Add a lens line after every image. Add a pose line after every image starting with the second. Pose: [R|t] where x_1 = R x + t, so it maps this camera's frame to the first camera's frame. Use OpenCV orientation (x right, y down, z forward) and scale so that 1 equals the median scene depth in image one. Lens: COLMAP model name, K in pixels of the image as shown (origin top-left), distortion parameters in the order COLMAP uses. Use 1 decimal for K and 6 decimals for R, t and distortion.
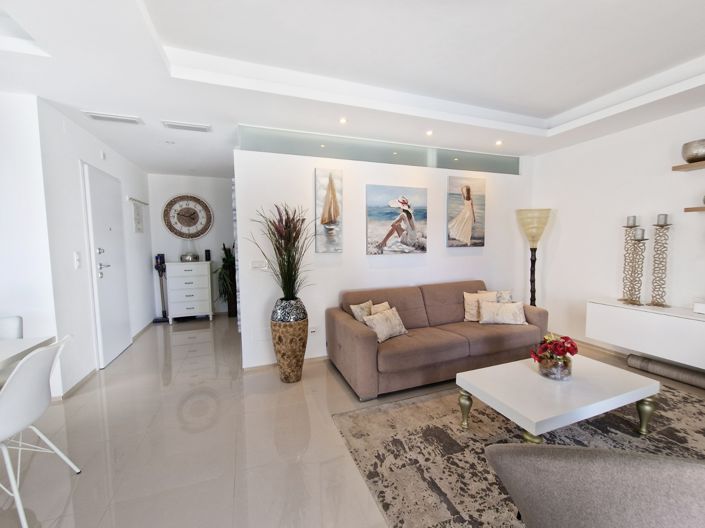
lens RADIAL K [[288.9, 0, 351.0], [0, 288.9, 263.3], [0, 0, 1]] dist [0.000282, -0.002516]
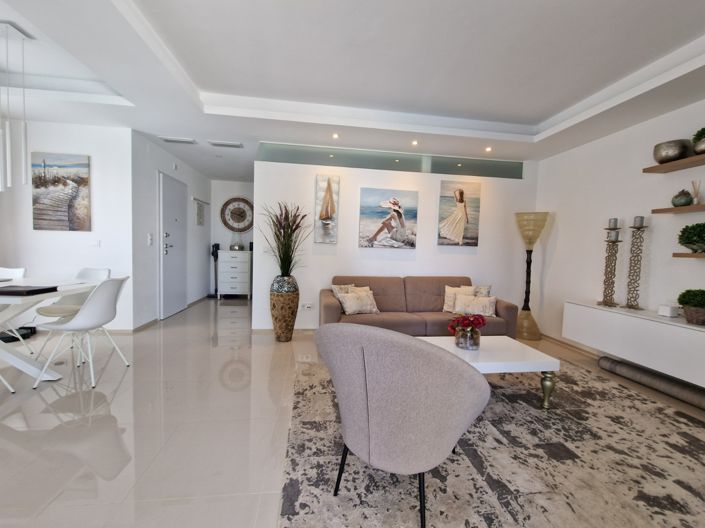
lens RADIAL K [[288.9, 0, 350.9], [0, 288.9, 263.1], [0, 0, 1]] dist [0.000282, -0.002516]
pose [[0.974985, 0.055802, -0.215153, 0.298099], [-0.060945, 0.997991, -0.017338, 0.061465], [0.213753, 0.030017, 0.976426, -0.162865]]
